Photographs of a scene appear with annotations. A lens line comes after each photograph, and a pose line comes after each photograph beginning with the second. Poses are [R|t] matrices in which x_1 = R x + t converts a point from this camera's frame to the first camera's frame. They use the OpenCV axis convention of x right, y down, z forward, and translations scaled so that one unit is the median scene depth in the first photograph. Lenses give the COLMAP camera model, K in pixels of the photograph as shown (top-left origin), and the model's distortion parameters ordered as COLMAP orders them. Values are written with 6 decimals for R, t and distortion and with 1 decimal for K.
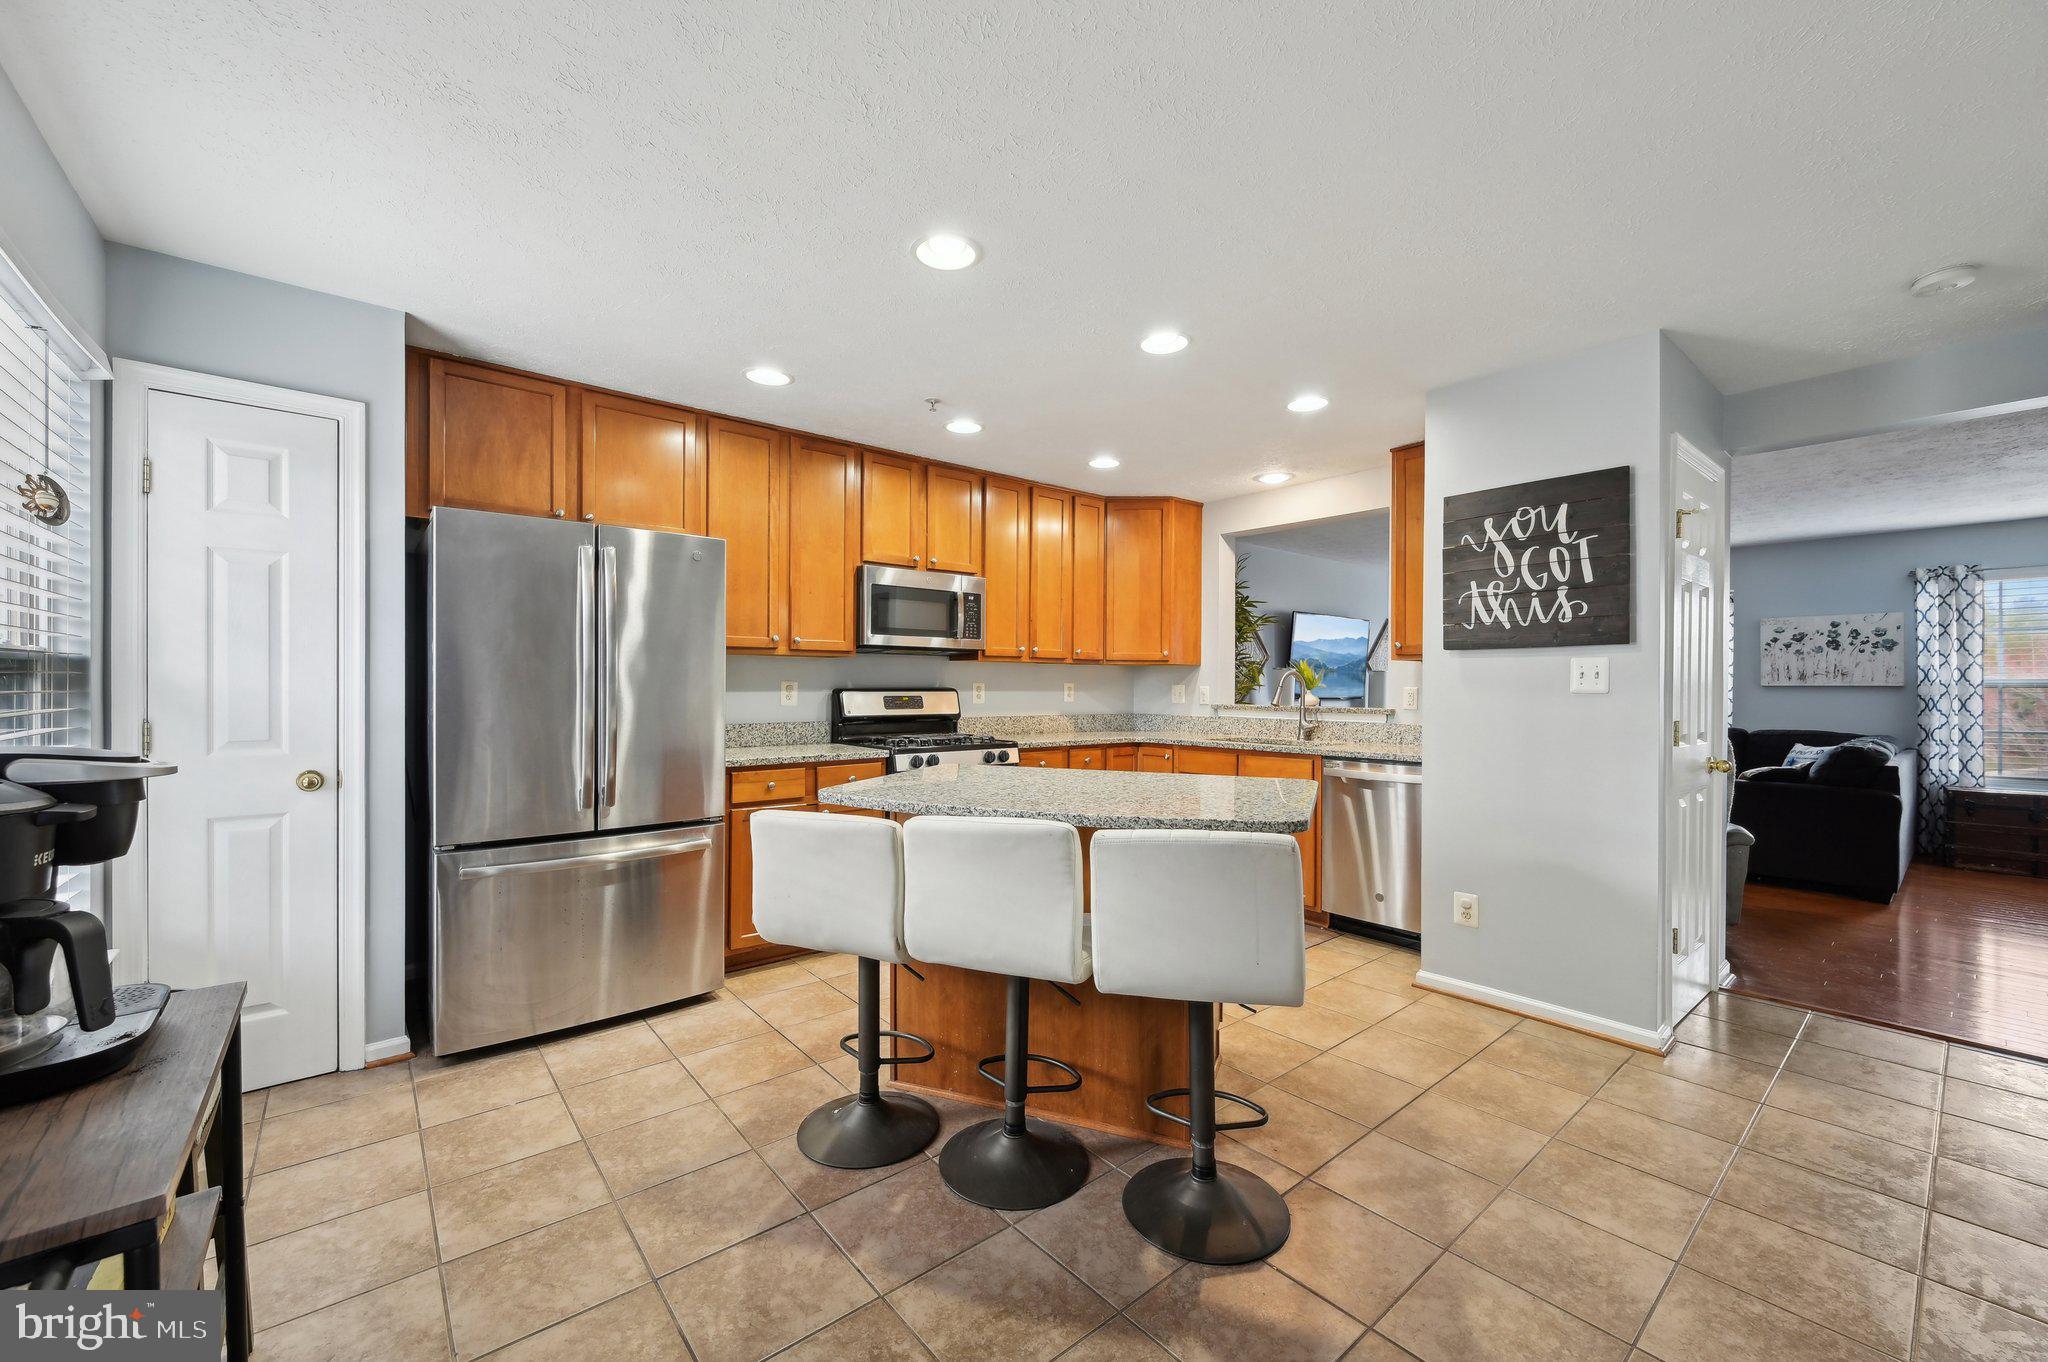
lens RADIAL K [[802.5, 0, 1034.7], [0, 802.5, 688.5], [0, 0, 1]] dist [-0.002435, 0.000234]
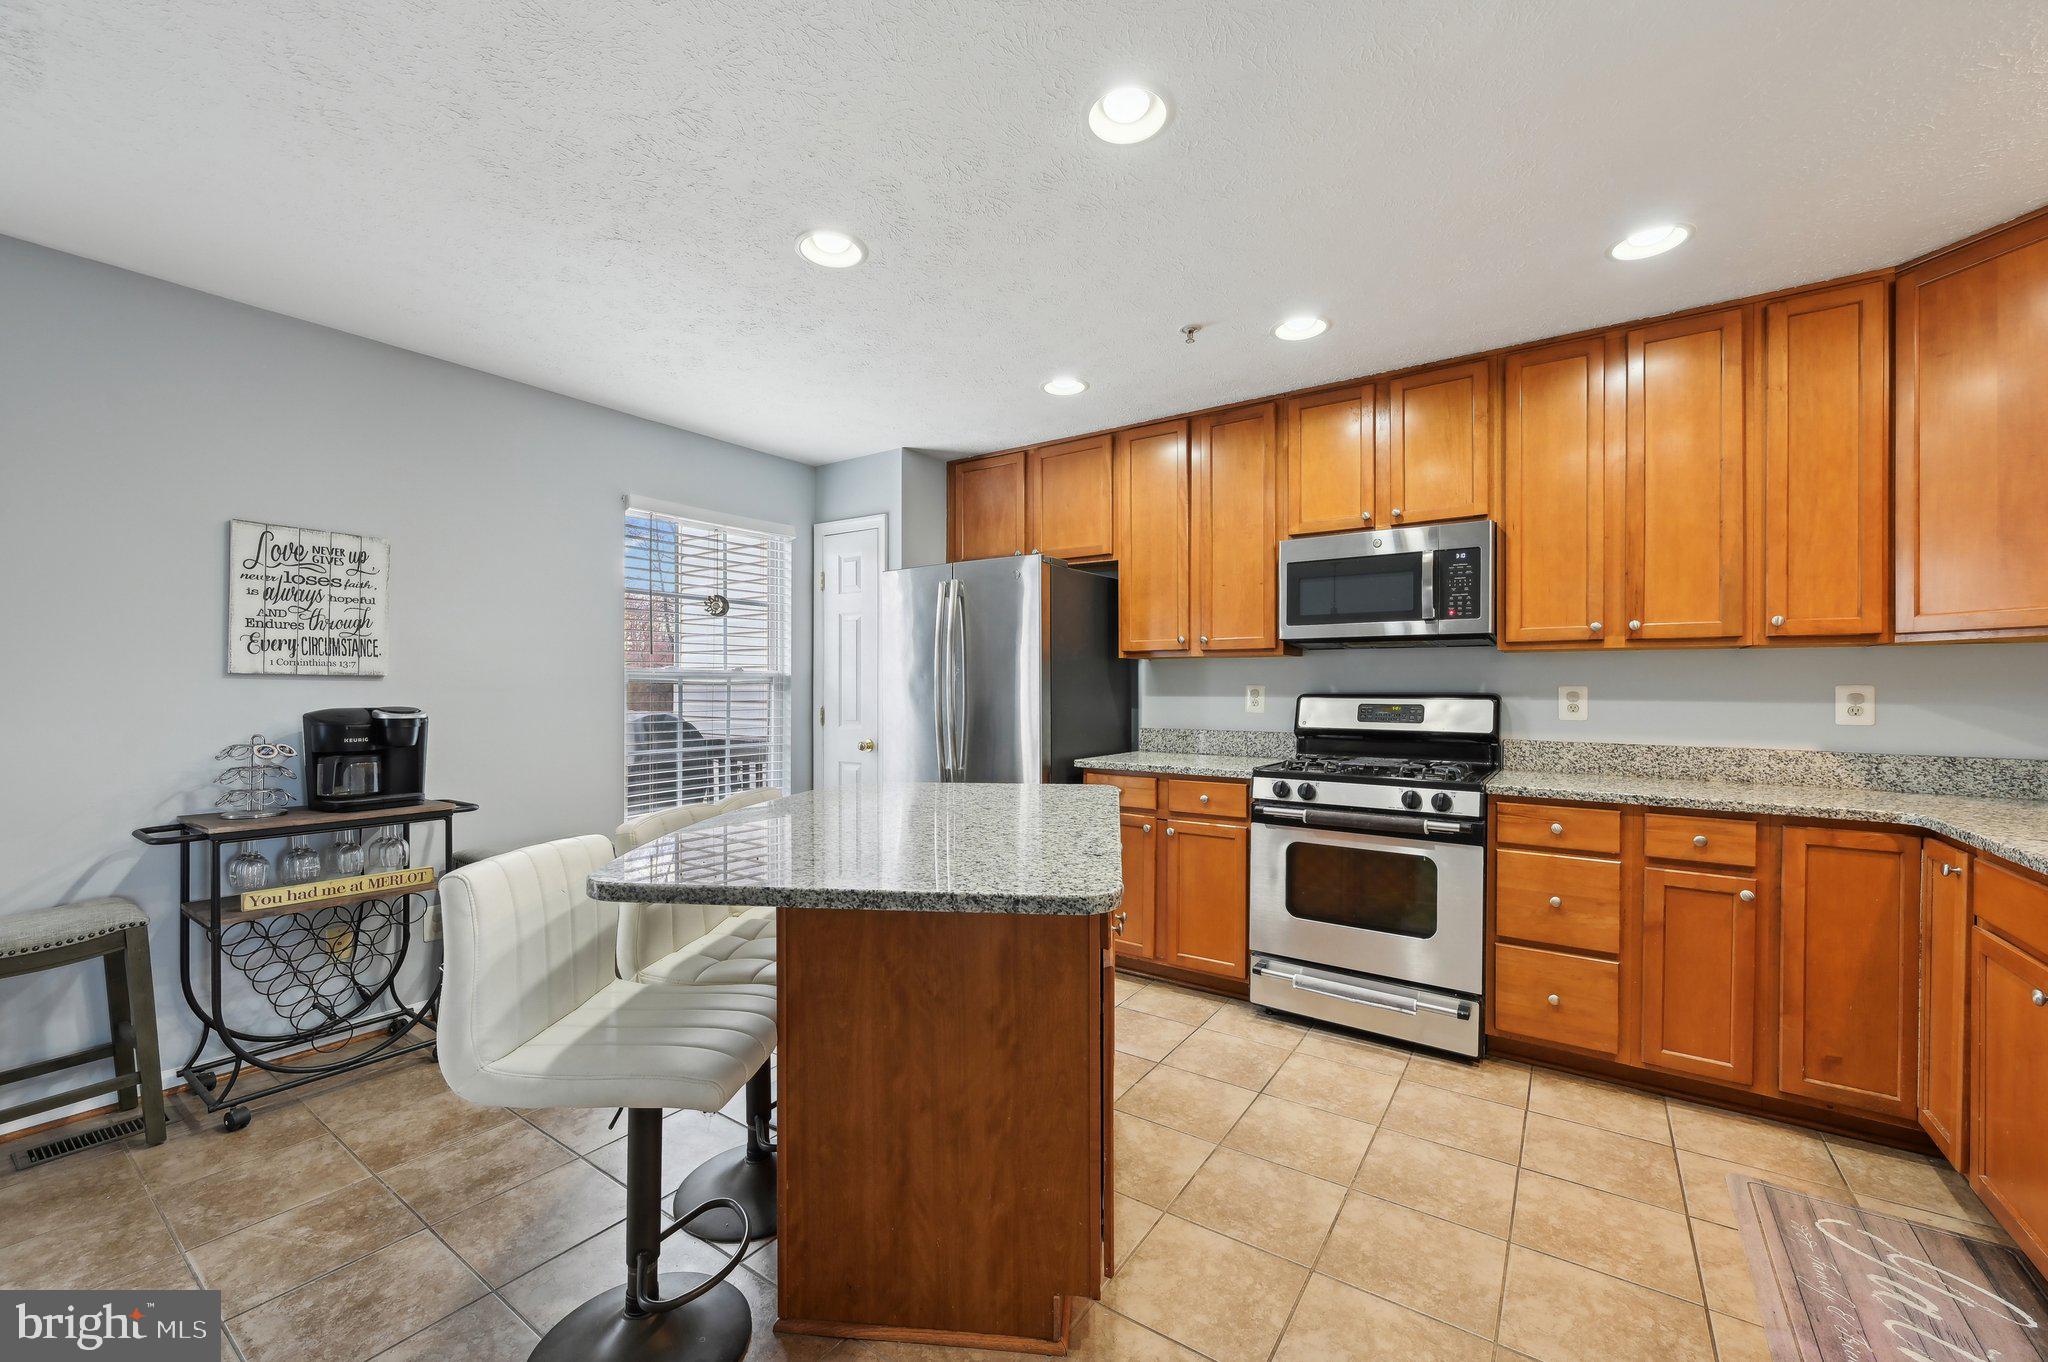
lens RADIAL K [[802.5, 0, 1025.3], [0, 802.5, 686.6], [0, 0, 1]] dist [-0.002435, 0.000234]
pose [[0.260933, -0.001440, -0.965356, 0.642371], [-0.005289, 0.999982, -0.002921, -0.003976], [0.965343, 0.005868, 0.260920, 0.692595]]
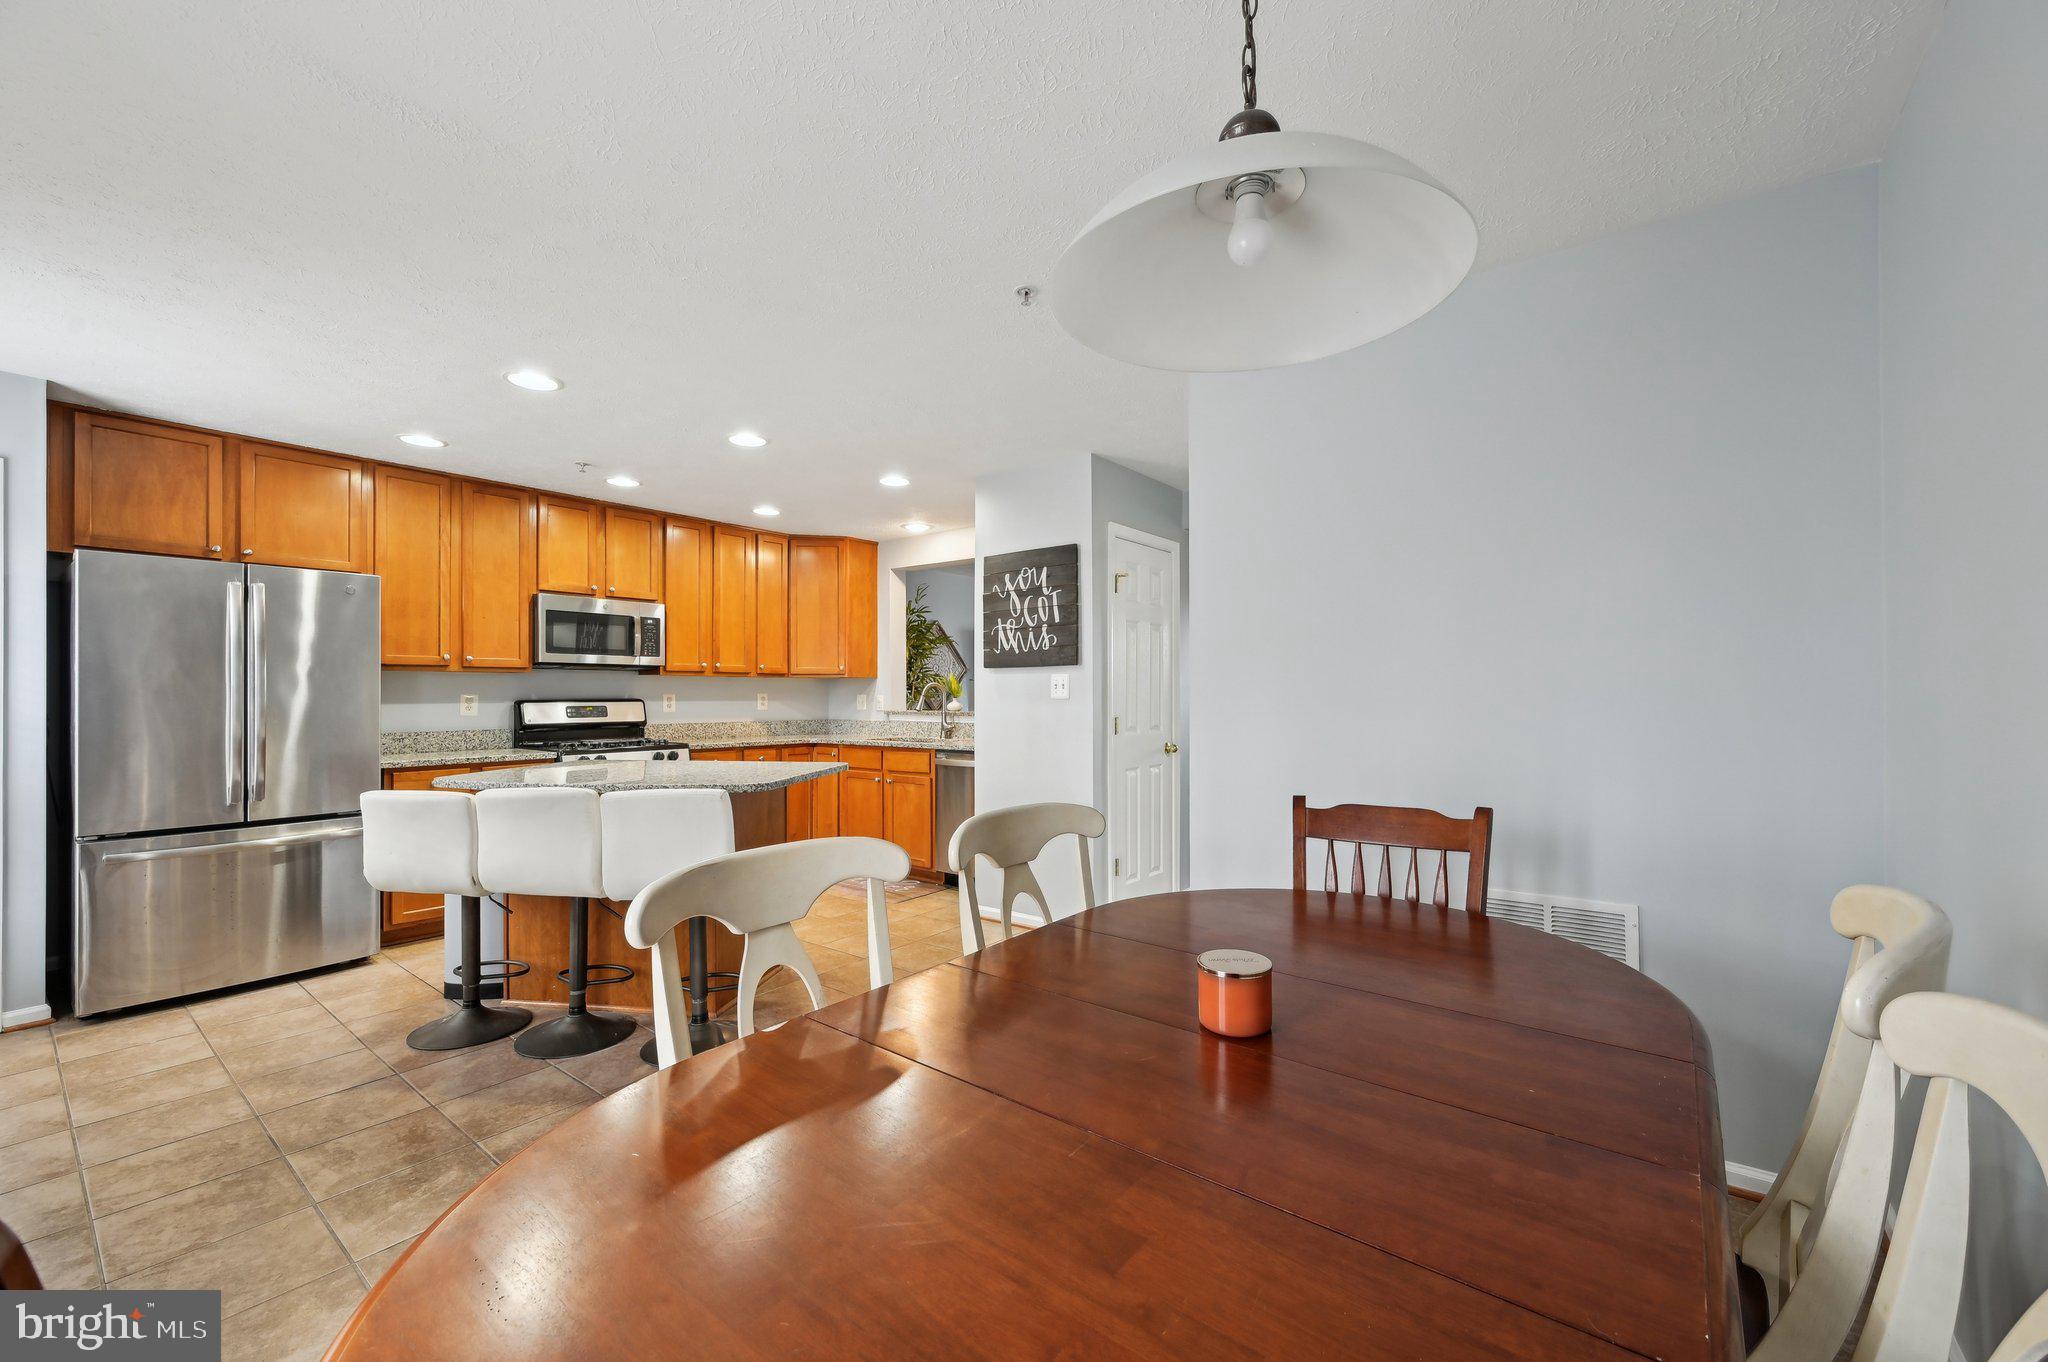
lens RADIAL K [[802.5, 0, 1029.7], [0, 802.5, 690.0], [0, 0, 1]] dist [-0.002435, 0.000234]
pose [[0.977093, -0.006110, 0.212727, 0.298394], [0.008051, 0.999933, -0.008258, 0.001293], [-0.212662, 0.009782, 0.977077, -0.360685]]
